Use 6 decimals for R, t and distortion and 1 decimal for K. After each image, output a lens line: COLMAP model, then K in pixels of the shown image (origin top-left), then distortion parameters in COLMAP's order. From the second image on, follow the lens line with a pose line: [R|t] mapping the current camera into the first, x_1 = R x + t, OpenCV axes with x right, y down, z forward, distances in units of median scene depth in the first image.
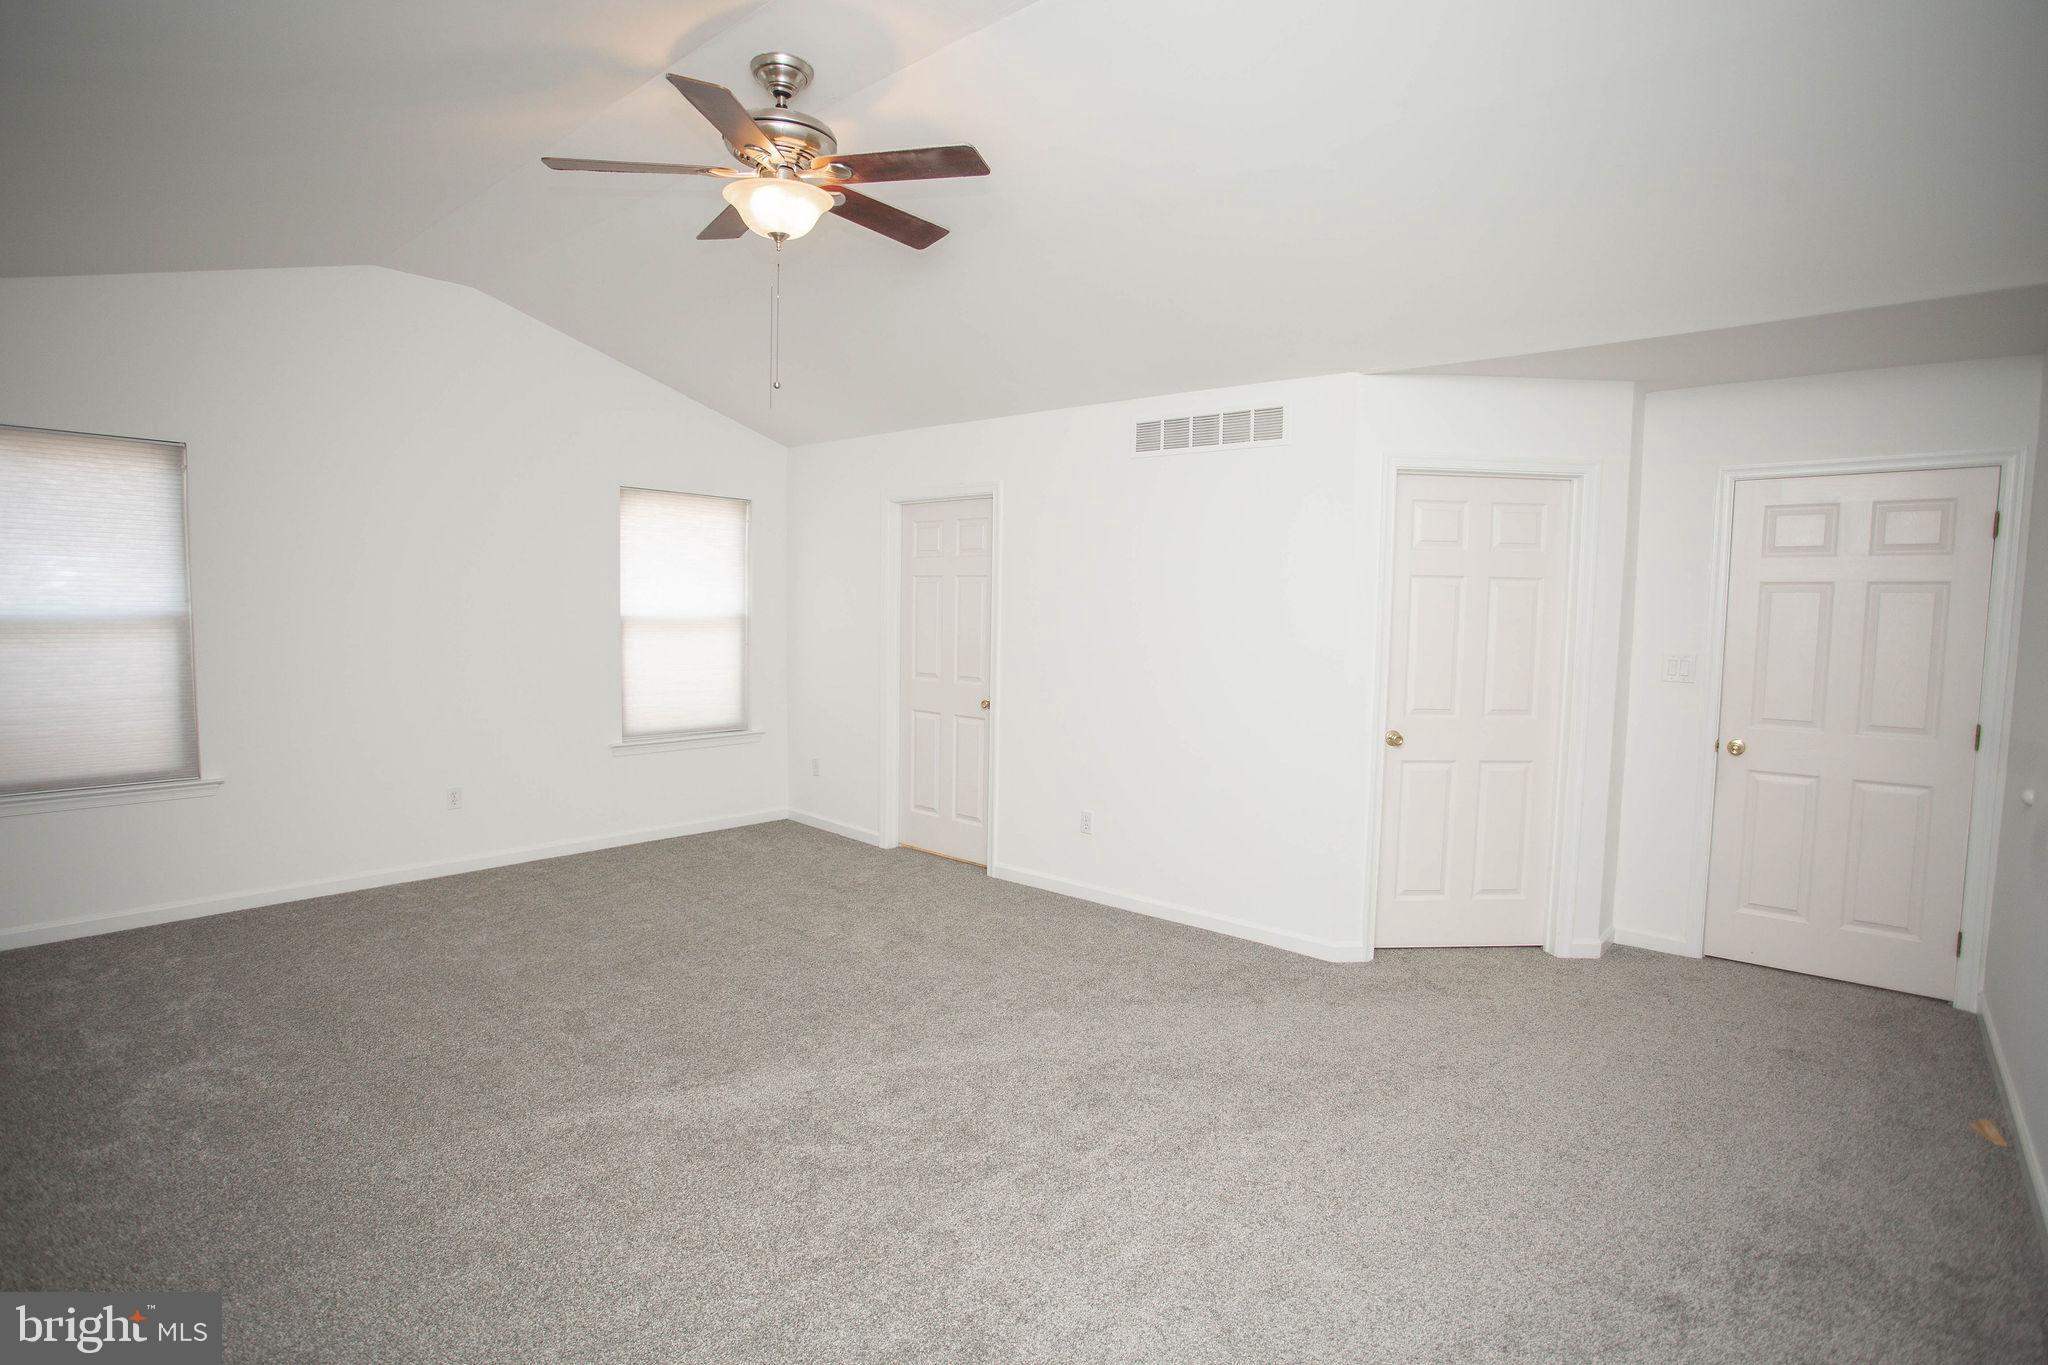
lens RADIAL K [[1008.0, 0, 1008.5], [0, 1008.0, 684.5], [0, 0, 1]] dist [-0.028021, 0.005973]
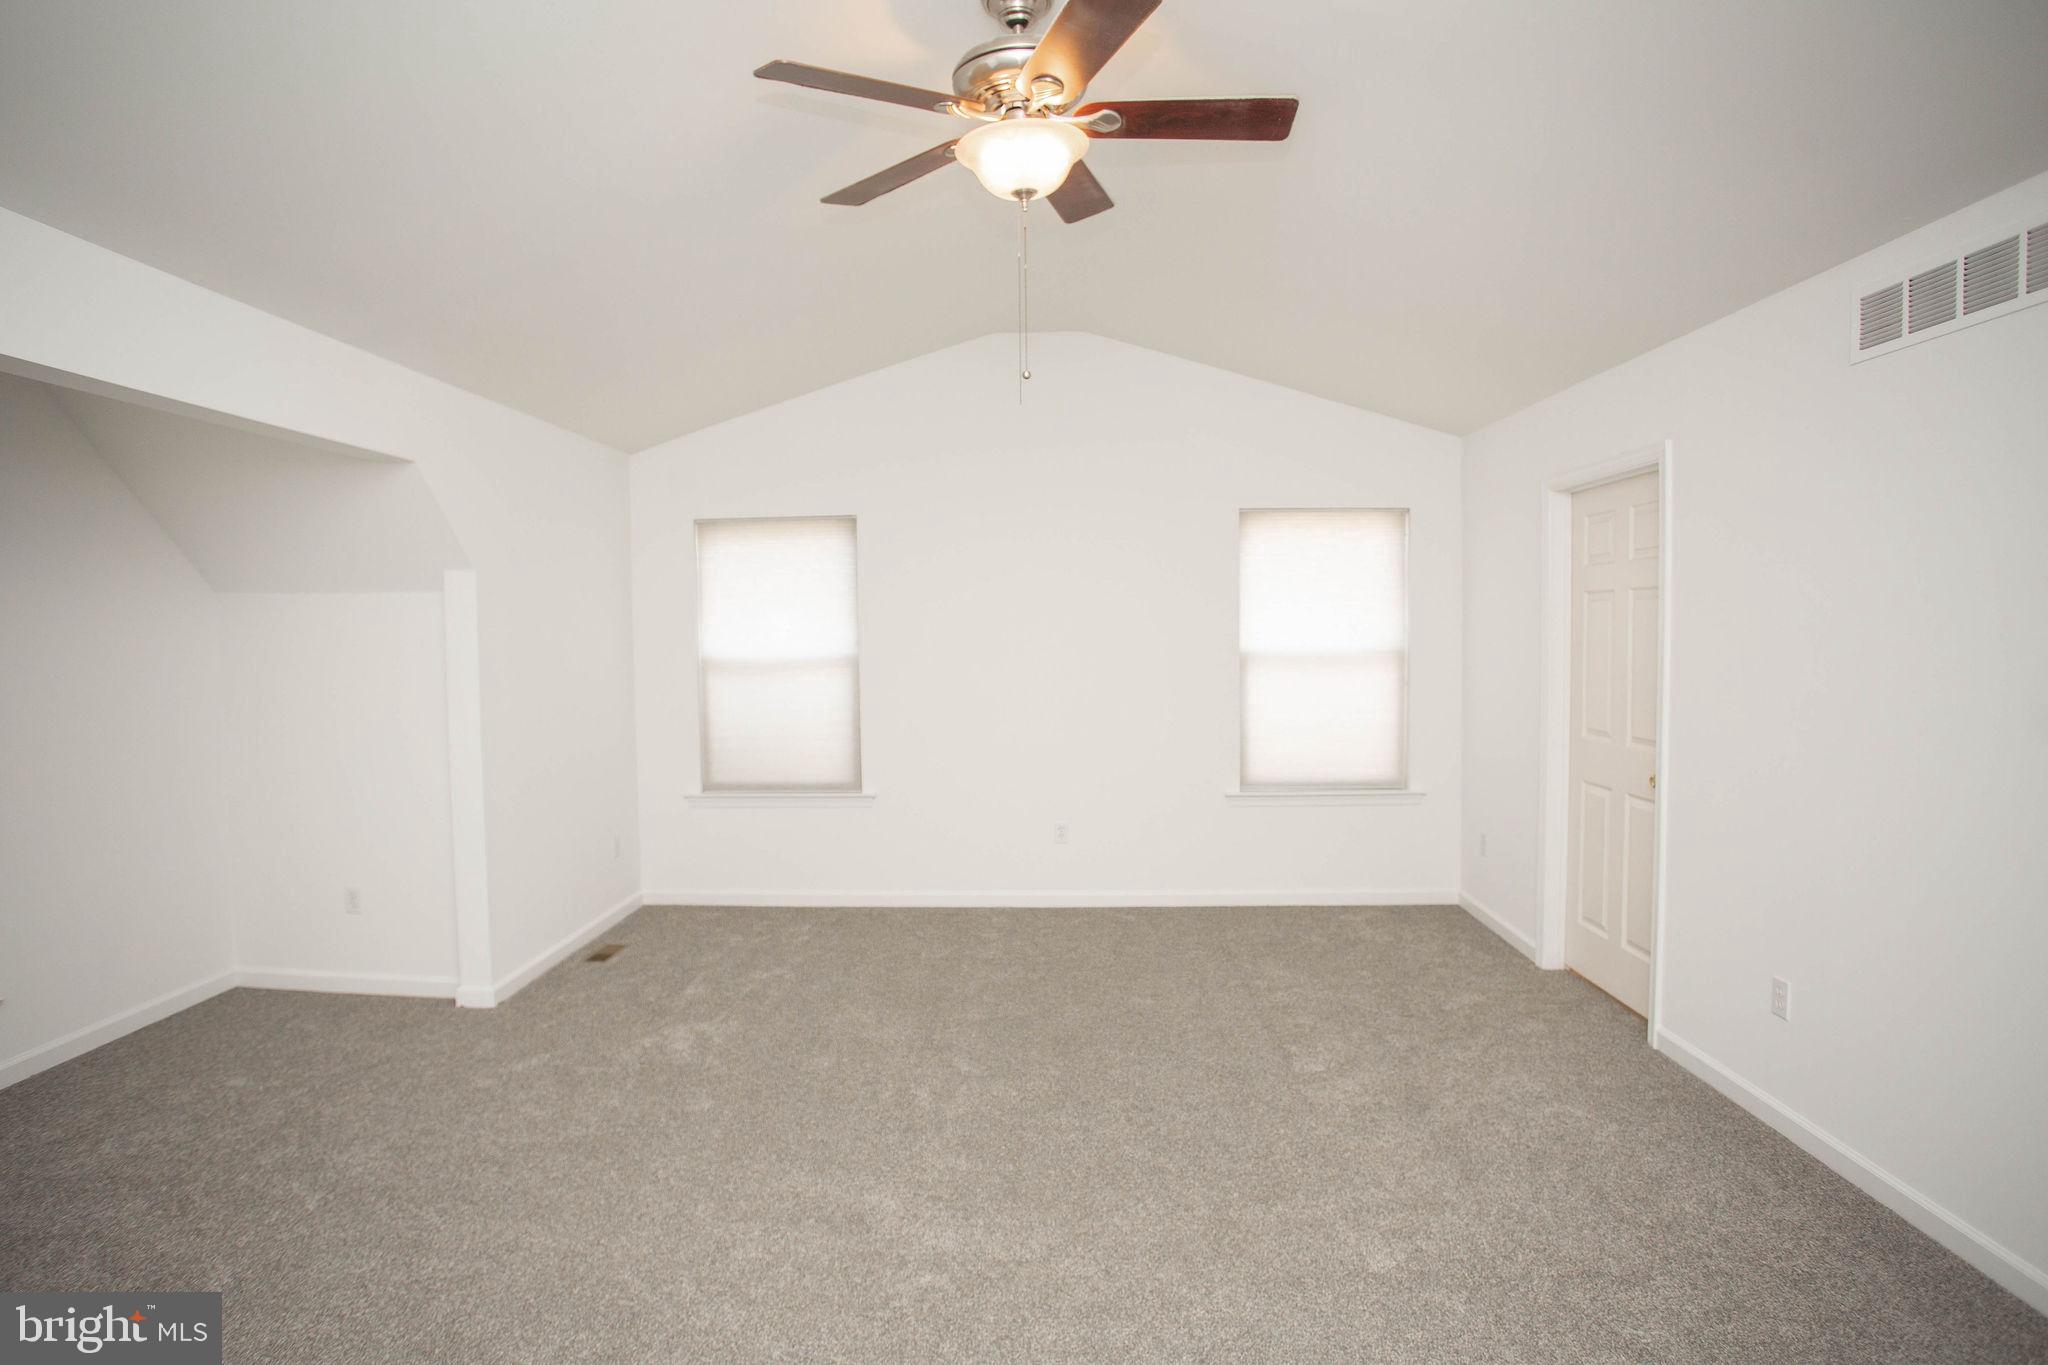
lens RADIAL K [[1056.0, 0, 1023.3], [0, 1056.0, 680.2], [0, 0, 1]] dist [-0.036561, 0.003064]
pose [[0.644358, 0.008914, -0.764672, 0.261339], [-0.036969, 0.999126, -0.019505, -0.020066], [0.763829, 0.040837, 0.644125, 0.282861]]
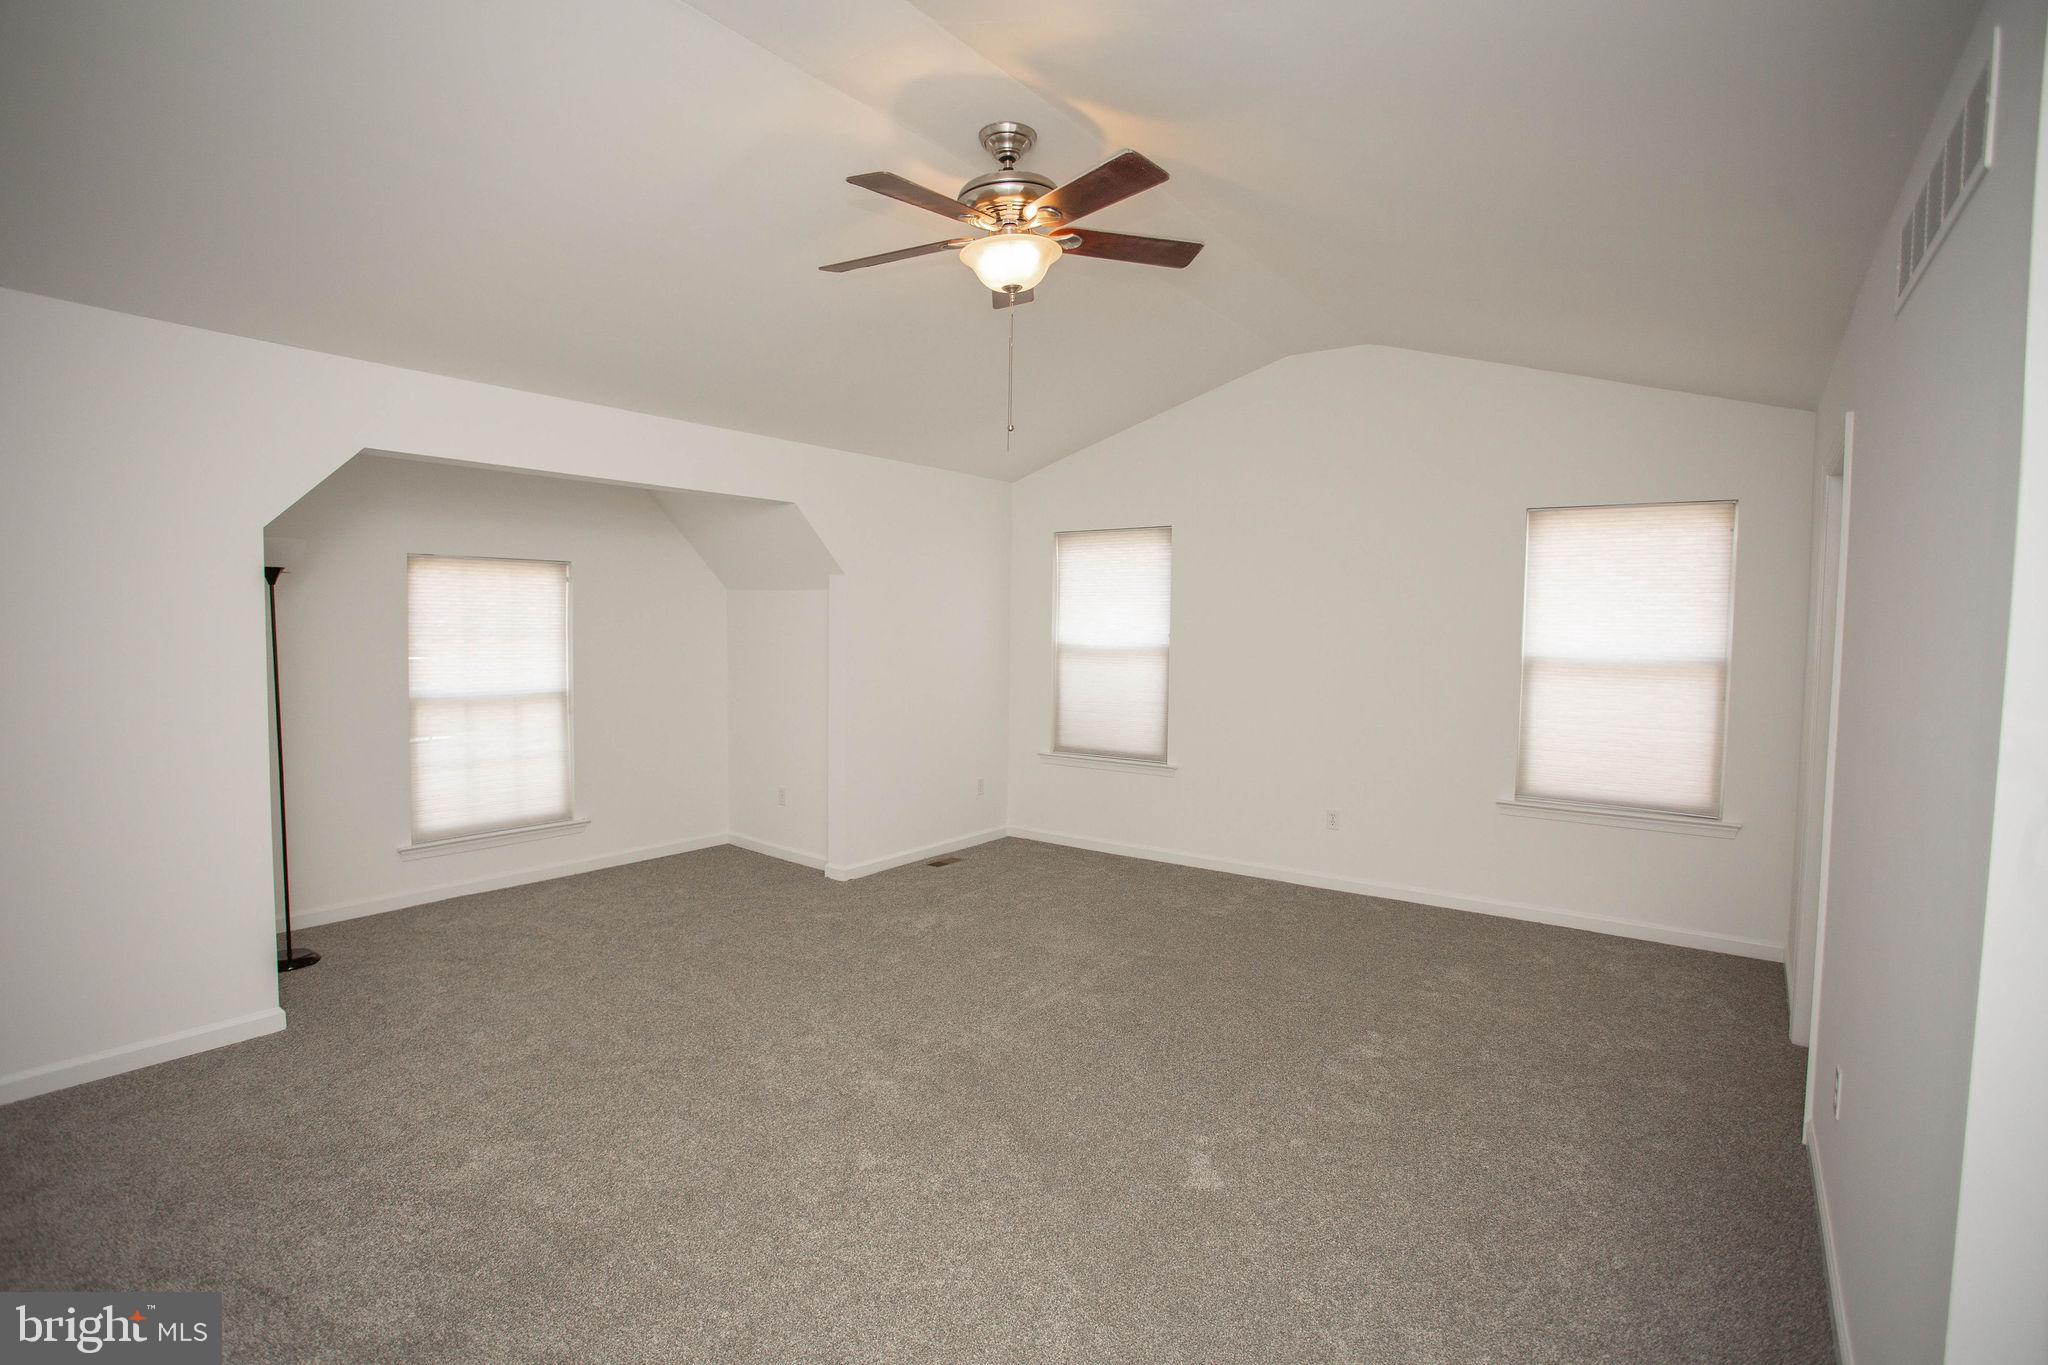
lens RADIAL K [[1008.0, 0, 1015.1], [0, 1008.0, 678.7], [0, 0, 1]] dist [-0.028021, 0.005973]
pose [[0.111302, 0.035521, -0.993152, 0.517545], [-0.089725, 0.995639, 0.025554, -0.037062], [0.989728, 0.086266, 0.114004, 0.558907]]
